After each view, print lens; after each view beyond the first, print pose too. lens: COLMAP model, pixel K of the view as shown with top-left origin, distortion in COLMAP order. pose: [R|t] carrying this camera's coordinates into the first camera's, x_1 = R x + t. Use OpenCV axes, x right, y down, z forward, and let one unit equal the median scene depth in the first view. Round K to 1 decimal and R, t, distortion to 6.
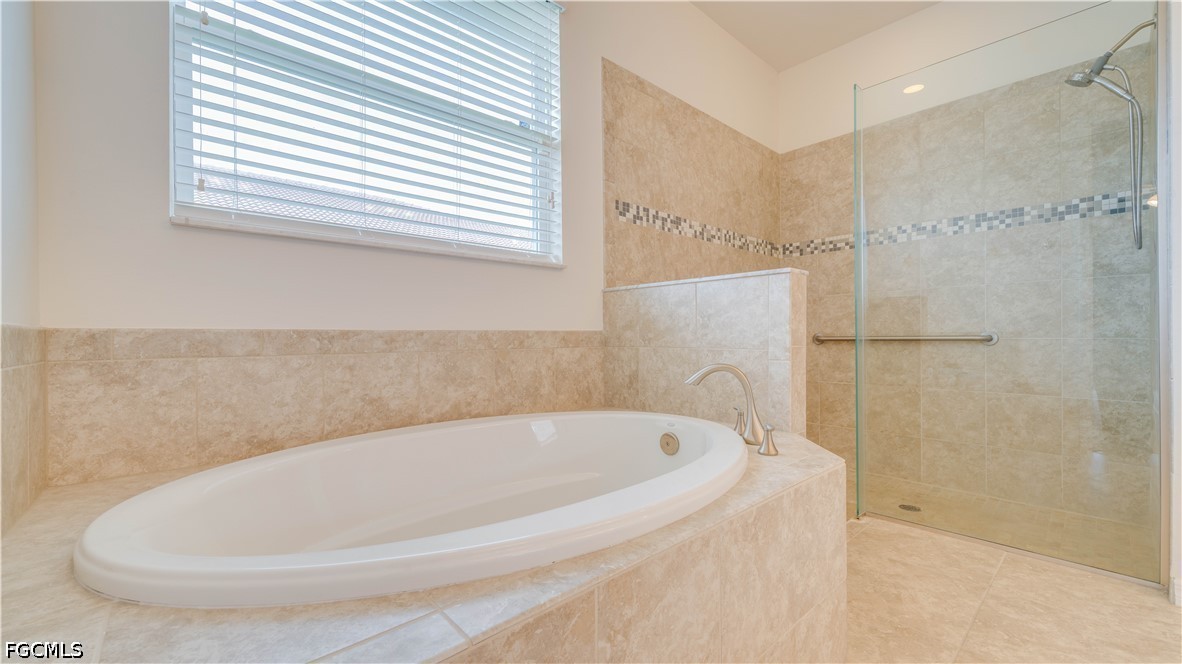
lens RADIAL K [[480.2, 0, 590.8], [0, 480.2, 328.9], [0, 0, 1]] dist [-0.000923, -0.001043]
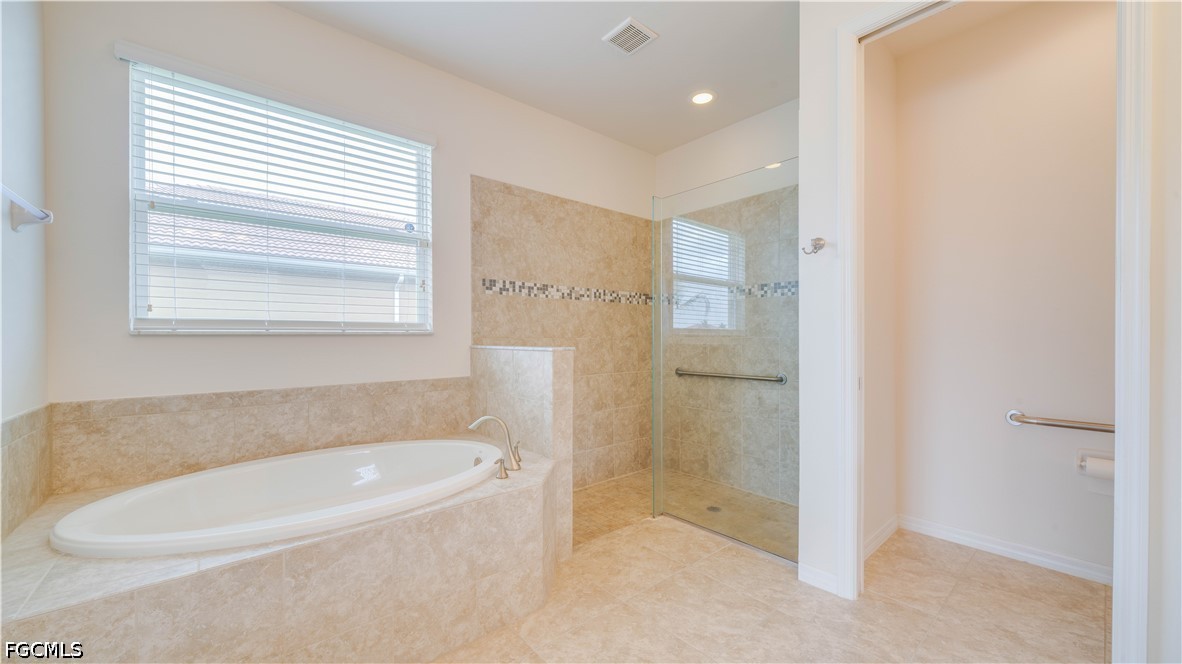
lens RADIAL K [[456.6, 0, 596.1], [0, 456.6, 329.3], [0, 0, 1]] dist [-0.003735, 0.000011]
pose [[0.999749, 0.004178, -0.022014, 0.497207], [-0.004167, 0.999991, 0.000554, -0.159425], [0.022016, -0.000462, 0.999758, -0.343791]]
